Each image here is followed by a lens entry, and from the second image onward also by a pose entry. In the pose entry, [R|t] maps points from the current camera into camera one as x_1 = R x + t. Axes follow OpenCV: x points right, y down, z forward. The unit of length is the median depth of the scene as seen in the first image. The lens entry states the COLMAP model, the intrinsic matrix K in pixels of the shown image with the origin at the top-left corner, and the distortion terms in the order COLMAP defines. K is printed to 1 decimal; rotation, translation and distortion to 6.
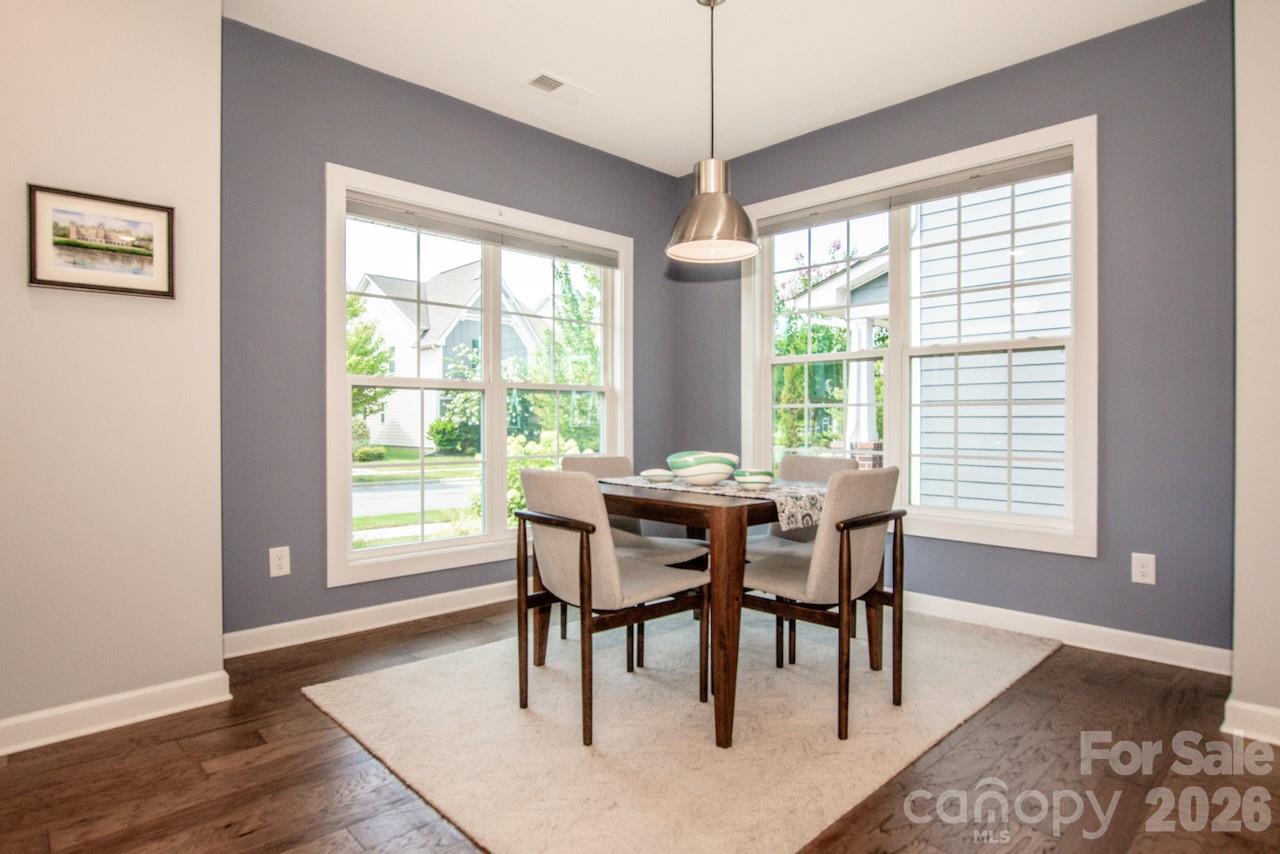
lens RADIAL K [[697.7, 0, 624.4], [0, 697.7, 436.2], [0, 0, 1]] dist [-0.021184, 0.000119]
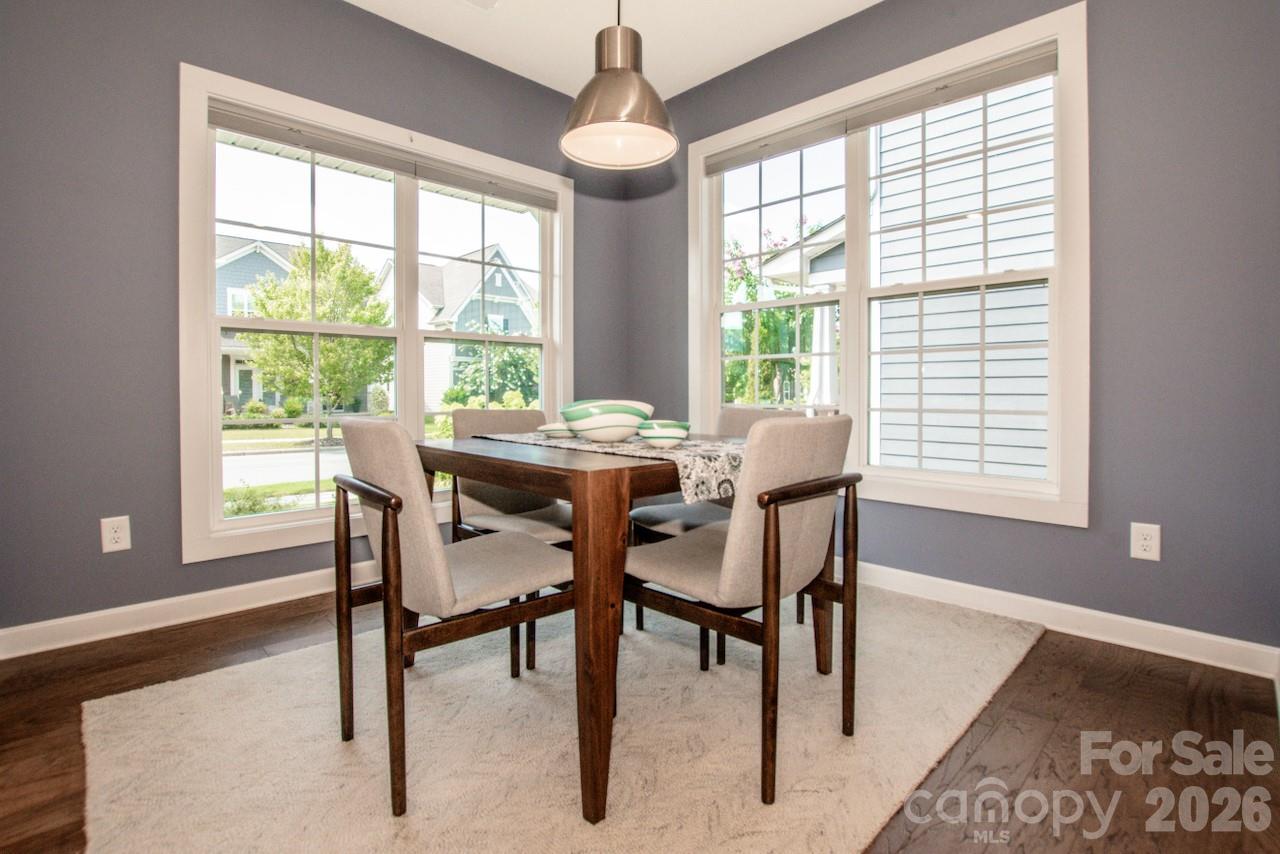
lens RADIAL K [[601.1, 0, 635.8], [0, 601.1, 408.7], [0, 0, 1]] dist [-0.031750, 0.000575]
pose [[0.999887, -0.000855, 0.015019, 0.131865], [0.000755, 0.999977, 0.006682, 0.027430], [-0.015024, -0.006670, 0.999865, 0.311075]]
